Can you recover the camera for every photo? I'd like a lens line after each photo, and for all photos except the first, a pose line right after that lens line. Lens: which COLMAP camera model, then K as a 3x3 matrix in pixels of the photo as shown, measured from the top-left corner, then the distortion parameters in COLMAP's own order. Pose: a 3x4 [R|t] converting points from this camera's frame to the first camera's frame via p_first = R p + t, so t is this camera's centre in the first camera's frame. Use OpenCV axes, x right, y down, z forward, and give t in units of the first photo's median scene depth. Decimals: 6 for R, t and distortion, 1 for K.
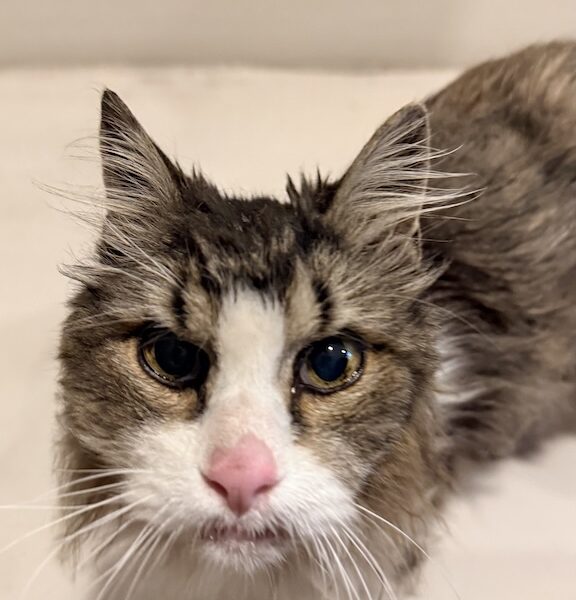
lens RADIAL K [[697.2, 0, 288.0], [0, 697.2, 300.0], [0, 0, 1]] dist [0.174779, -0.409393]
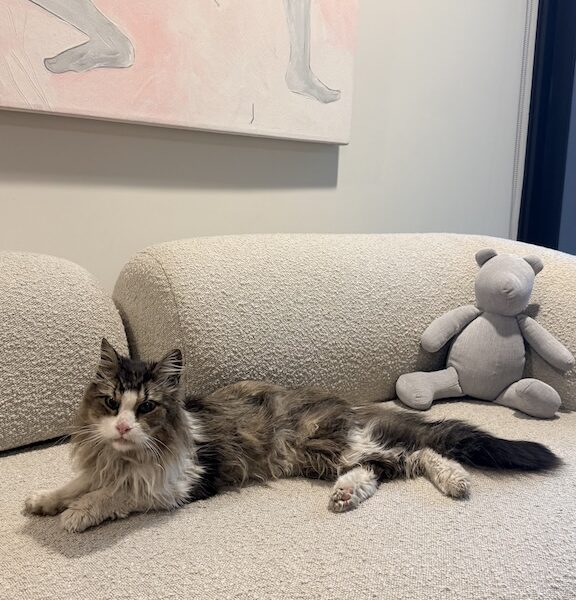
lens RADIAL K [[697.2, 0, 288.0], [0, 697.2, 300.0], [0, 0, 1]] dist [0.174779, -0.409393]
pose [[0.993872, 0.088342, 0.066438, 0.618363], [-0.082741, 0.993126, -0.082792, -0.307541], [-0.073295, 0.076788, 0.994350, -3.770582]]
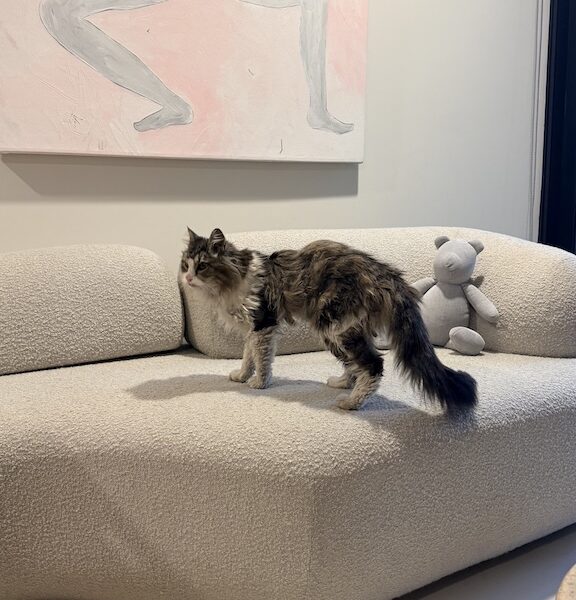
lens RADIAL K [[697.2, 0, 288.0], [0, 697.2, 300.0], [0, 0, 1]] dist [0.174779, -0.409393]
pose [[0.984884, 0.079381, -0.153955, 2.324603], [-0.092288, 0.992627, -0.078582, 0.205822], [0.146582, 0.091603, 0.984948, -6.396302]]
